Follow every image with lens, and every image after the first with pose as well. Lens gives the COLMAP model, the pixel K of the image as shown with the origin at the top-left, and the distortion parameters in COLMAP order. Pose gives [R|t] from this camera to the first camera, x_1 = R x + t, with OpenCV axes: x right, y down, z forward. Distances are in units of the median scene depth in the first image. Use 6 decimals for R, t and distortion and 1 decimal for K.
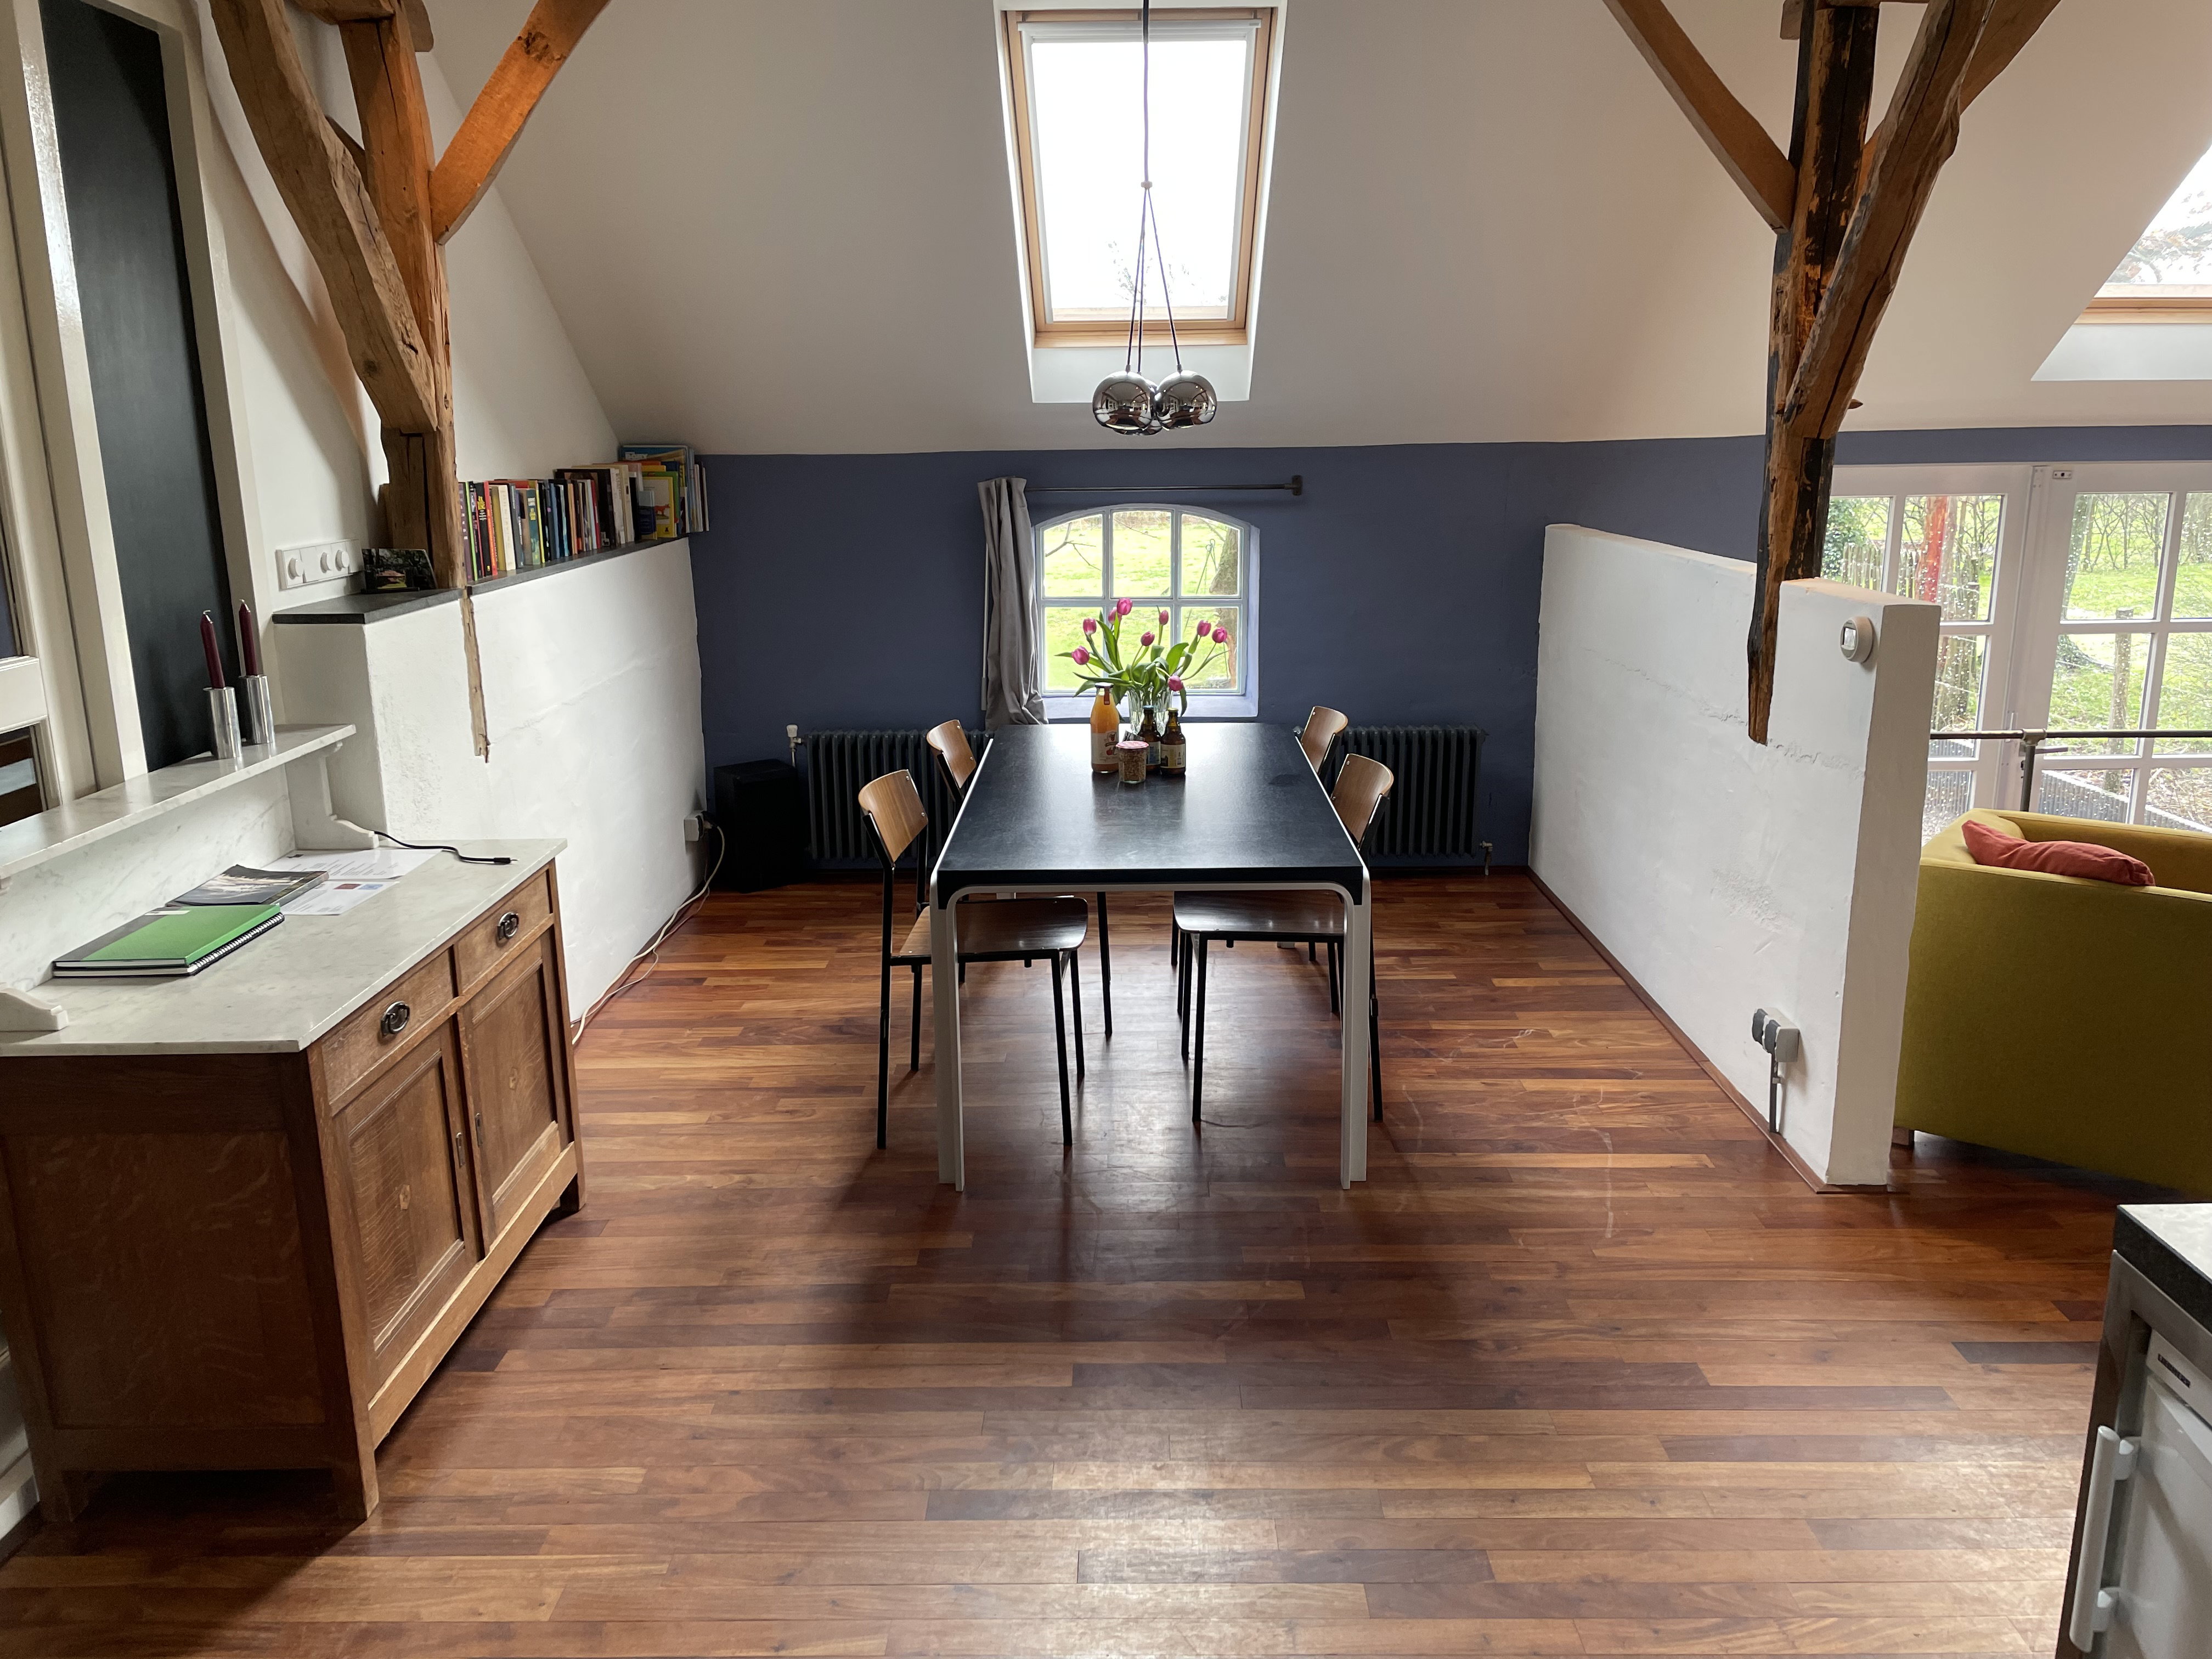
lens RADIAL K [[1649.7, 0, 1120.4], [0, 1649.7, 811.7], [0, 0, 1]] dist [0.086215, -0.099793]
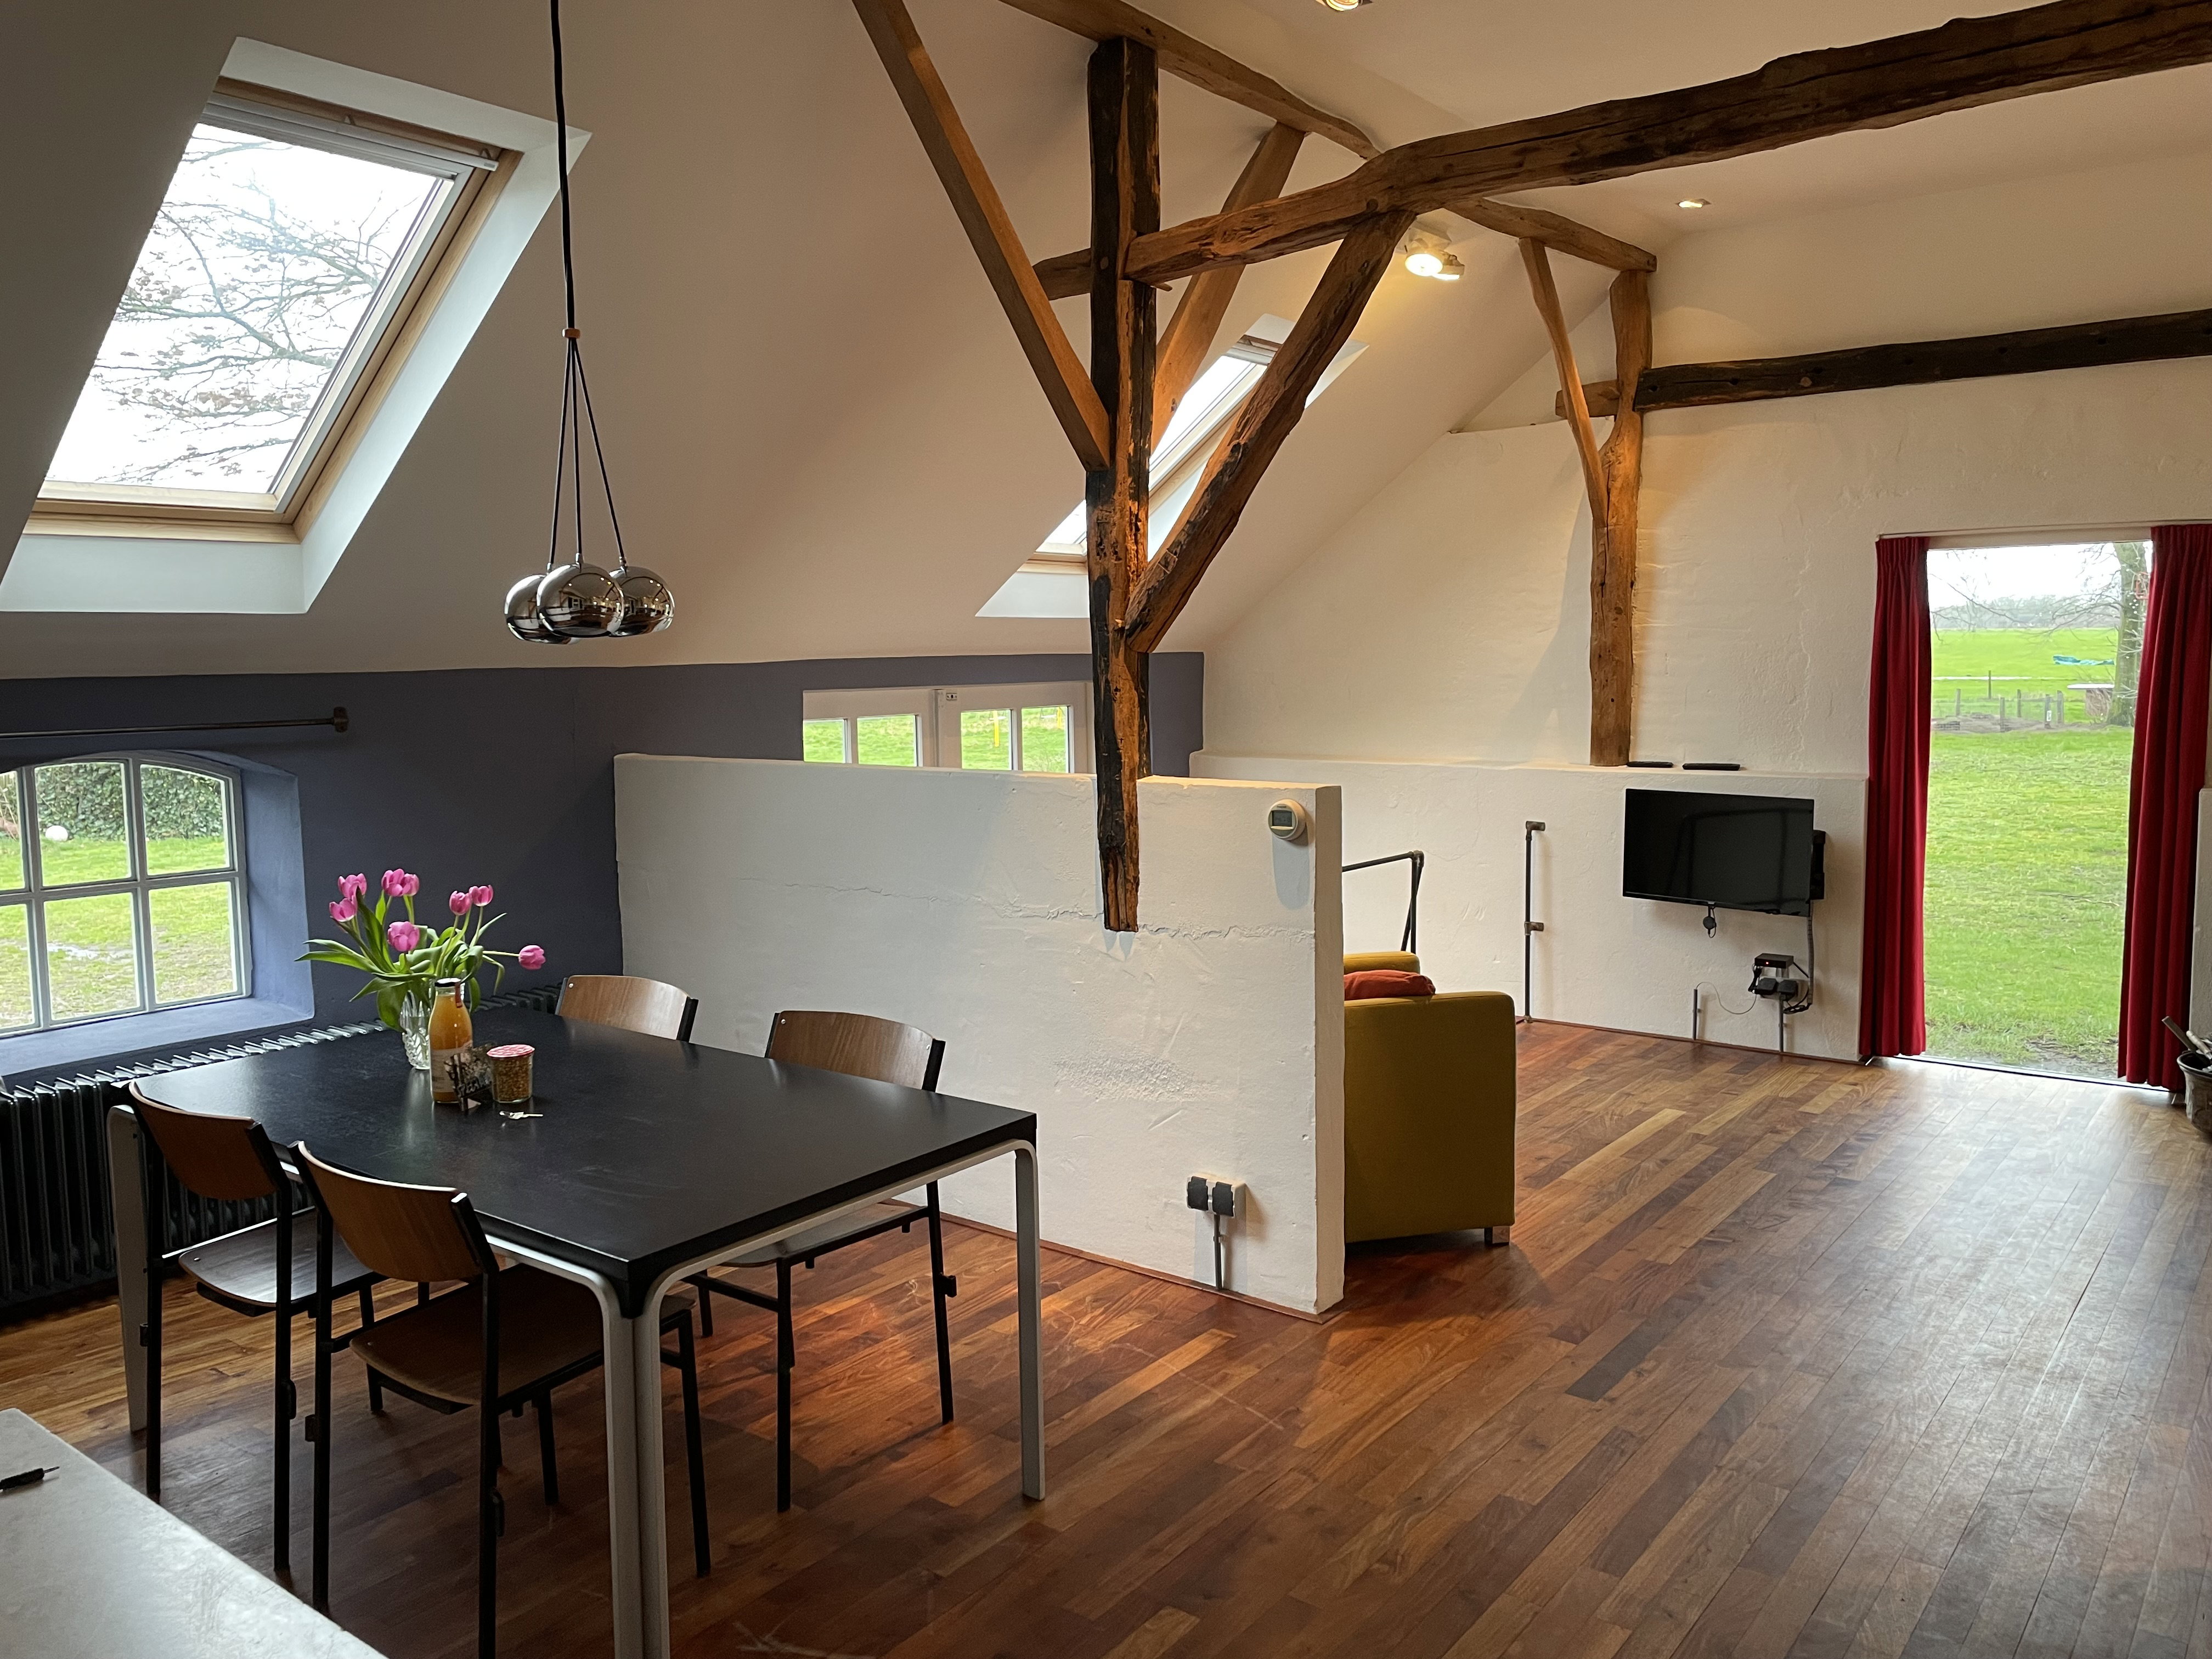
lens RADIAL K [[1649.7, 0, 1102.1], [0, 1649.7, 819.2], [0, 0, 1]] dist [0.086215, -0.099793]
pose [[0.609921, -0.078764, 0.788538, -0.399031], [0.188458, 0.980918, -0.047789, -0.056239], [-0.769727, 0.177754, 0.613126, 0.308094]]
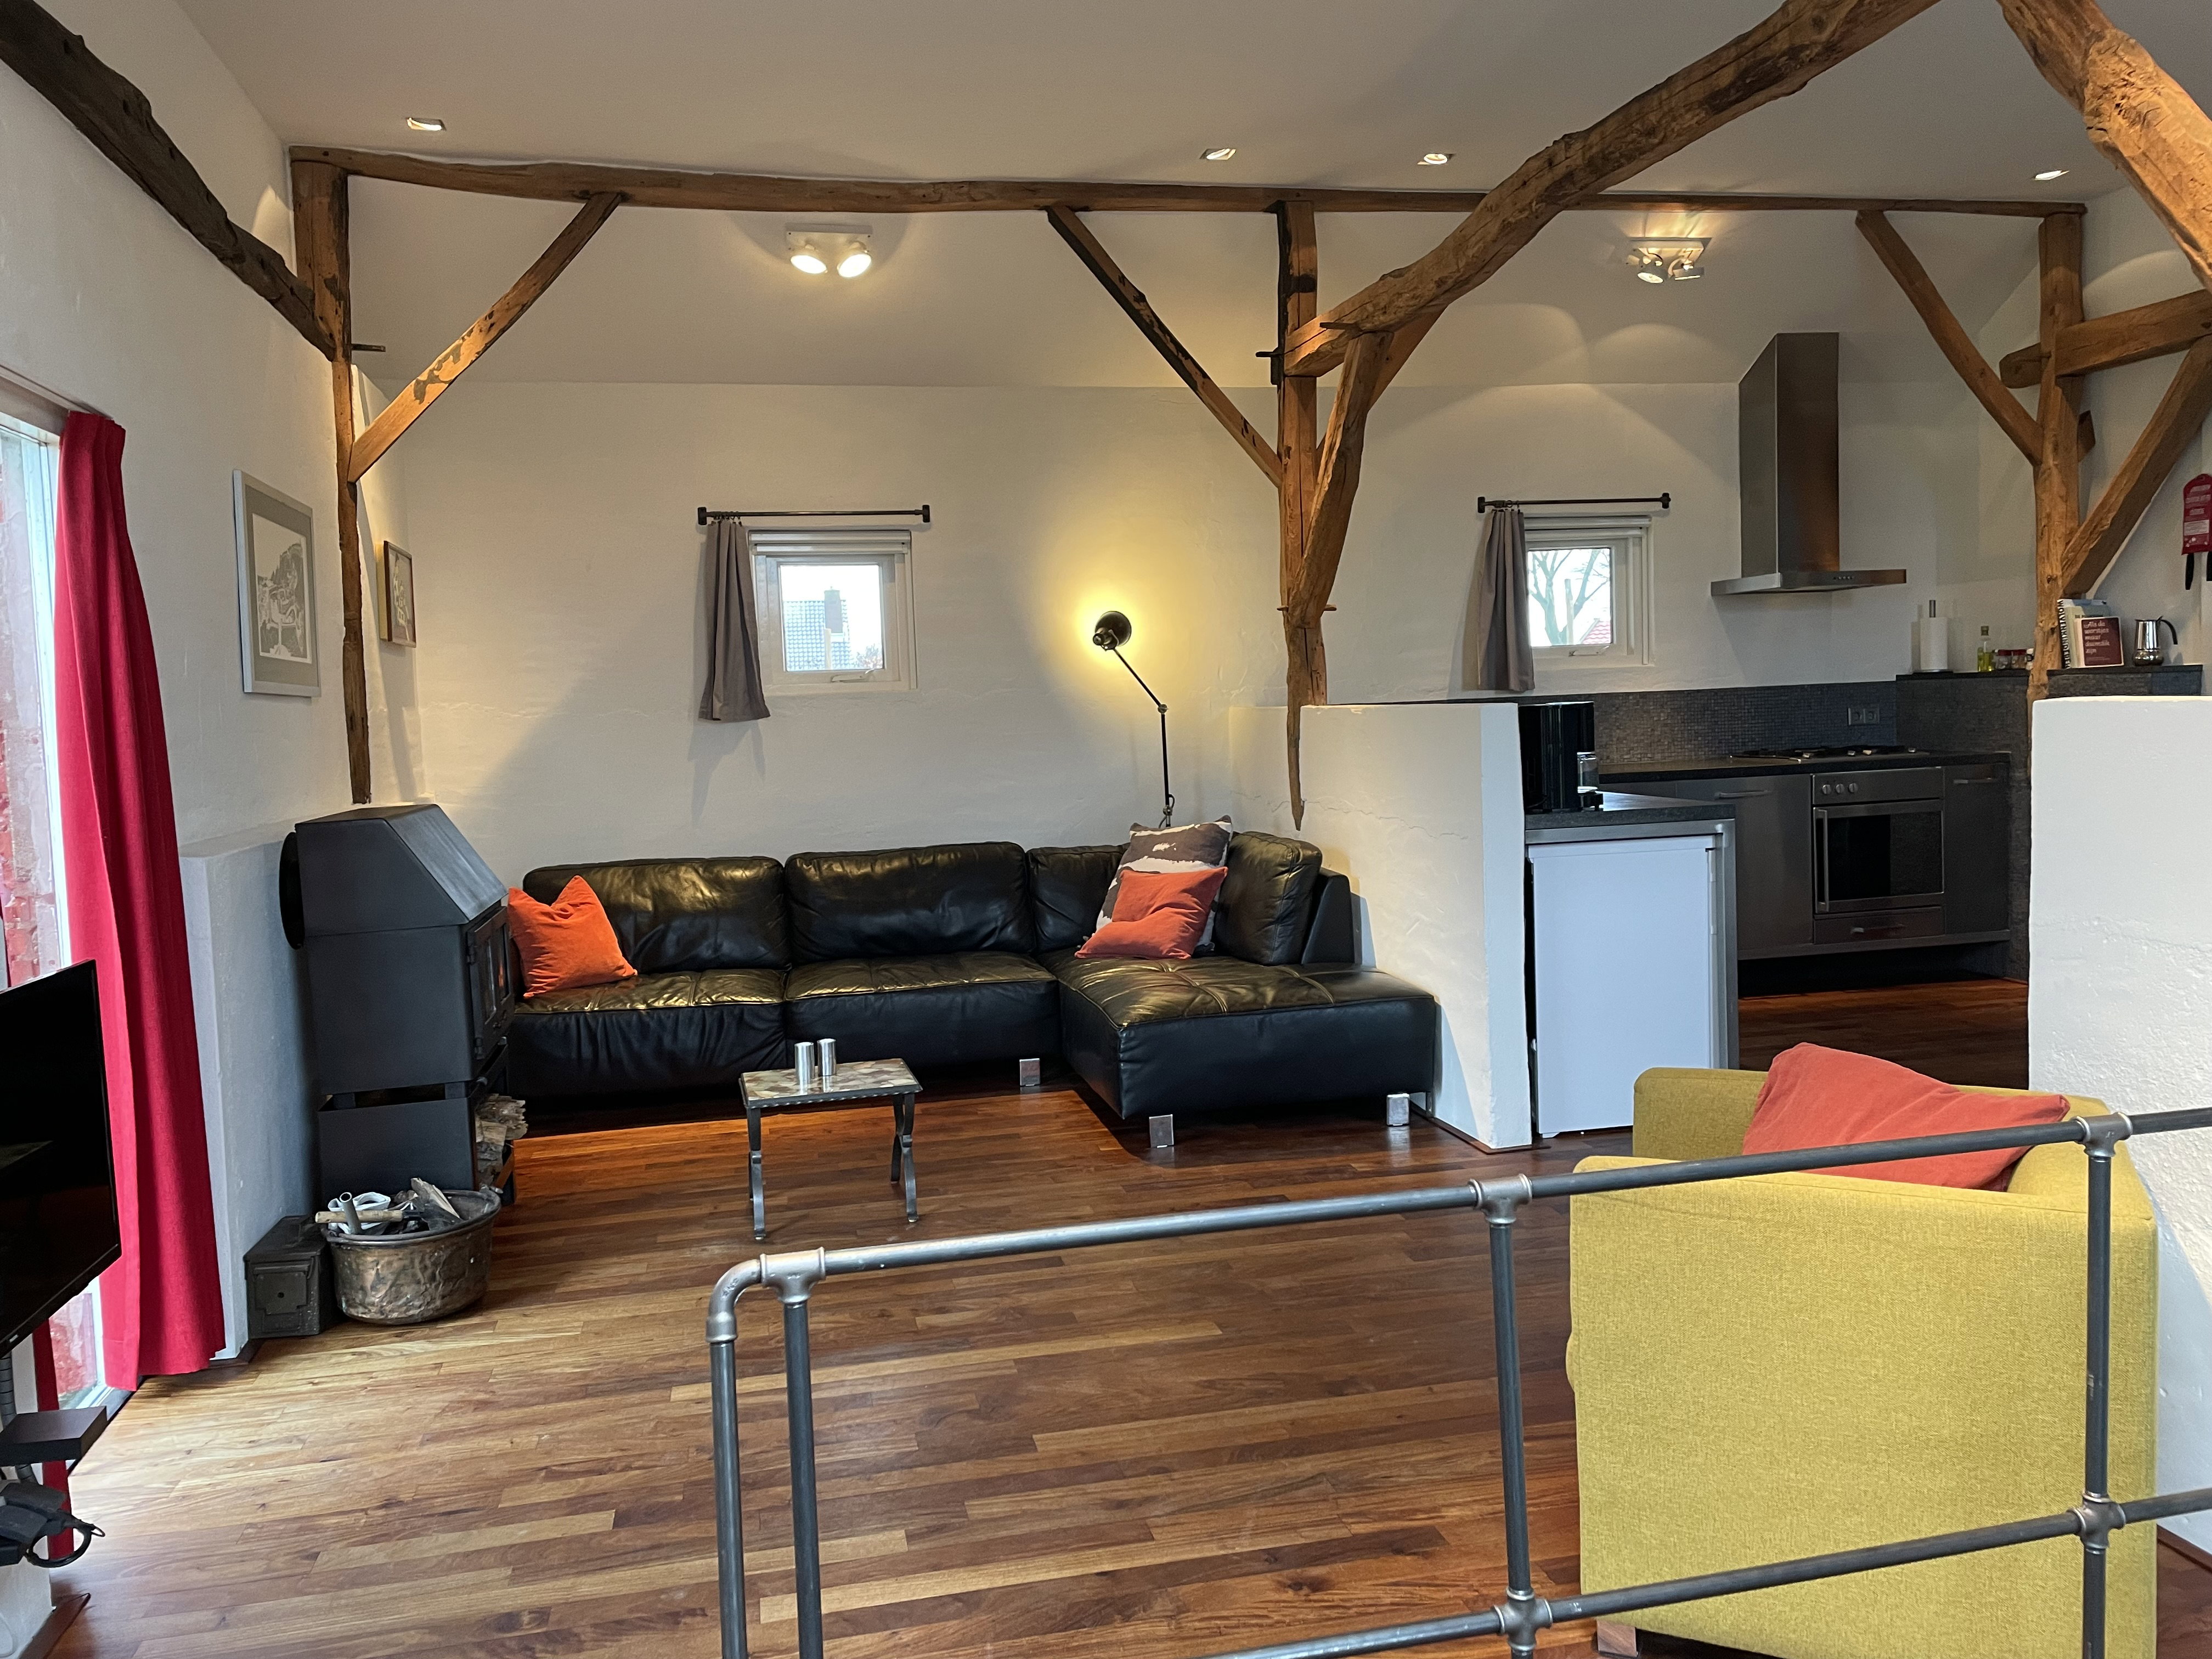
lens RADIAL K [[1649.7, 0, 1121.5], [0, 1649.7, 797.8], [0, 0, 1]] dist [0.086215, -0.099793]
pose [[-0.972531, 0.059611, -0.225010, 0.820810], [-0.007338, 0.958320, 0.285603, -0.231425], [0.232656, 0.279409, -0.931559, 1.240758]]
